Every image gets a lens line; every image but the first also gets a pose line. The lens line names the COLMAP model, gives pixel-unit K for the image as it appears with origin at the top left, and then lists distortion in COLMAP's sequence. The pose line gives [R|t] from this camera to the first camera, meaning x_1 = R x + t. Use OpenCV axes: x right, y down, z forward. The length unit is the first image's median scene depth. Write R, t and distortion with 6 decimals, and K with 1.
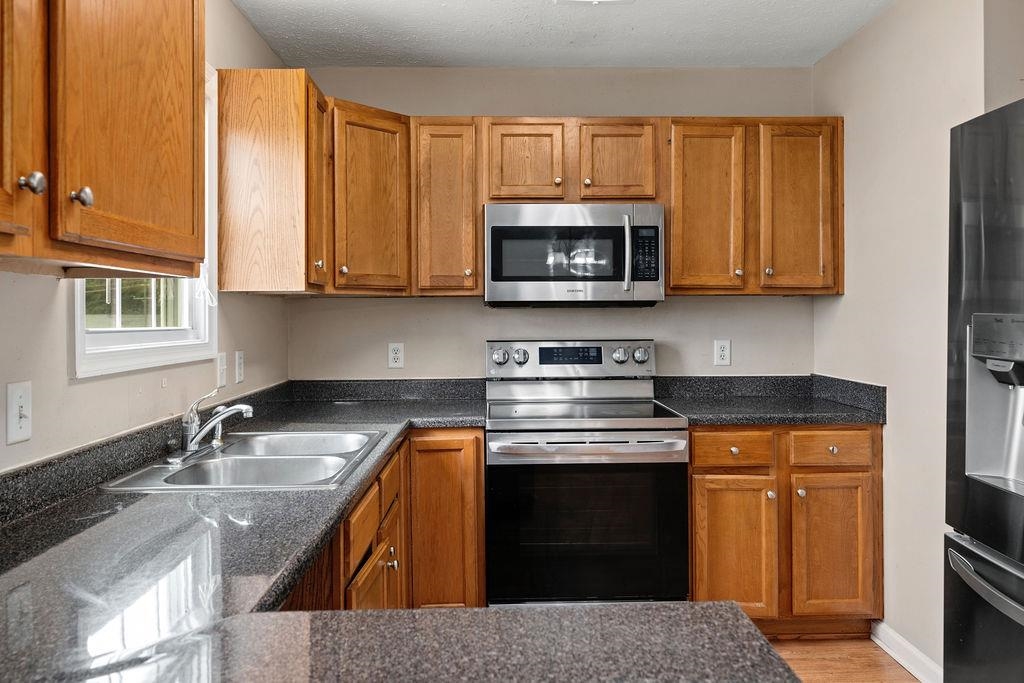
lens RADIAL K [[750.8, 0, 508.3], [0, 750.8, 317.2], [0, 0, 1]] dist [0.005485, -0.000357]
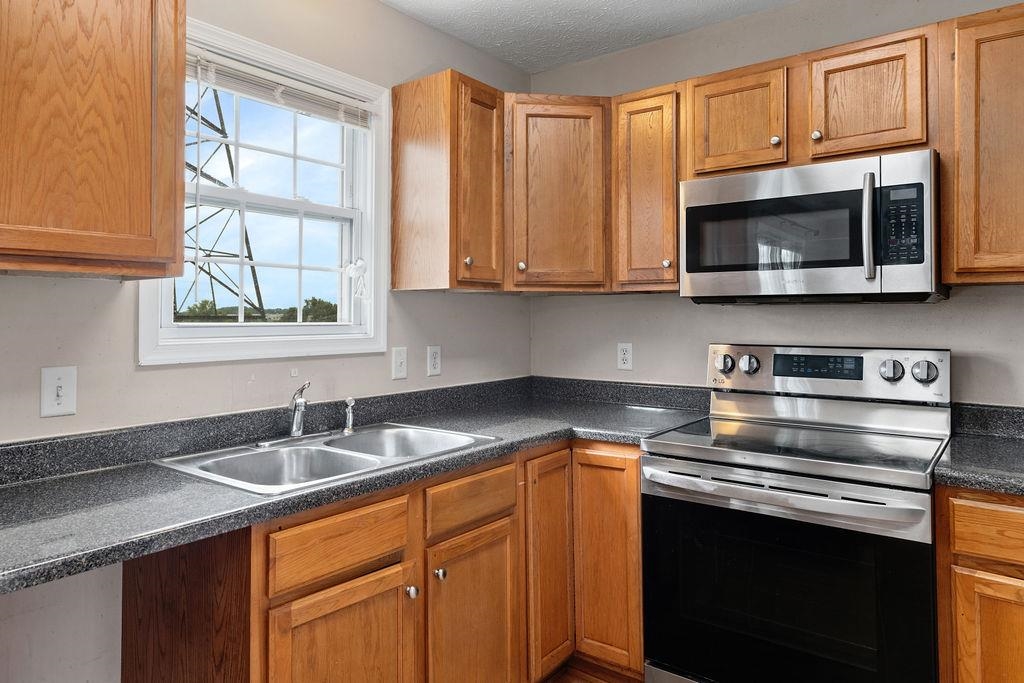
lens RADIAL K [[663.9, 0, 506.1], [0, 663.9, 304.1], [0, 0, 1]] dist [0.005173, 0.001602]
pose [[0.776232, -0.005947, -0.630419, 0.289813], [-0.004376, 0.999881, -0.014820, -0.001049], [0.630432, 0.014262, 0.776113, 0.300805]]
